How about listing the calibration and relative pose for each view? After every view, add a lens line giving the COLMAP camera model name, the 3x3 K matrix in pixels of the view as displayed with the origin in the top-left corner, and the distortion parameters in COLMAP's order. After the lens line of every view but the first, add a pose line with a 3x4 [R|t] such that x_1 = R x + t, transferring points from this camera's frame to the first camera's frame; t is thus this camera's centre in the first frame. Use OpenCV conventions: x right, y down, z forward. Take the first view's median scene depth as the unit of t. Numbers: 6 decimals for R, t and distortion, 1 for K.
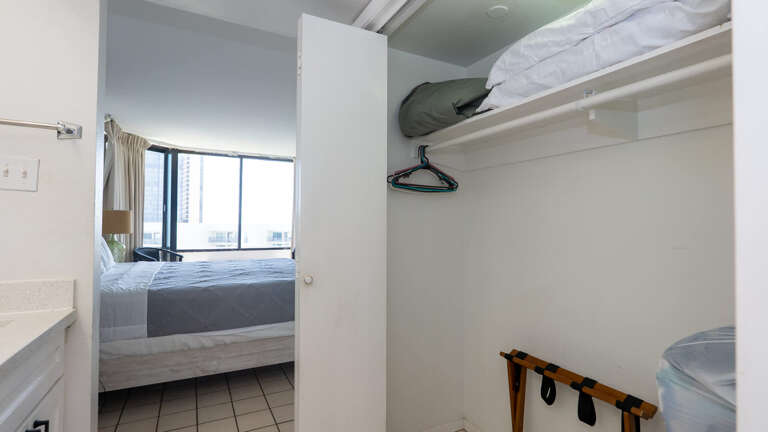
lens RADIAL K [[355.7, 0, 383.0], [0, 355.7, 217.4], [0, 0, 1]] dist [-0.005675, 0.000945]
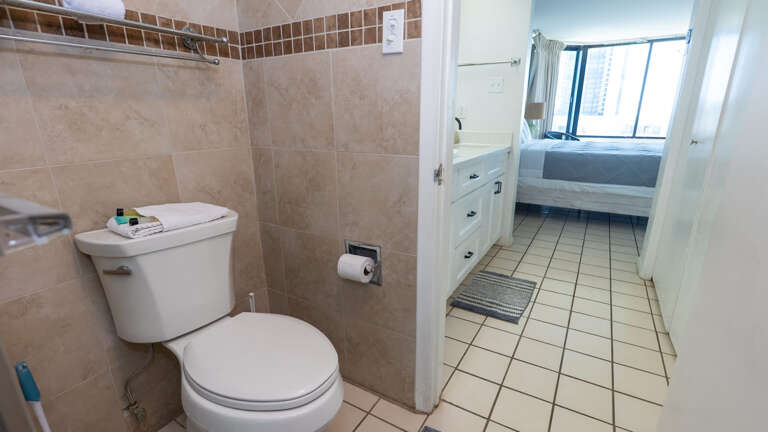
lens RADIAL K [[355.7, 0, 385.0], [0, 355.7, 217.4], [0, 0, 1]] dist [-0.005675, 0.000945]
pose [[0.504960, 0.226158, -0.832987, 0.202697], [0.022493, 0.961288, 0.274627, 0.015778], [0.862850, -0.157412, 0.480325, -0.242584]]
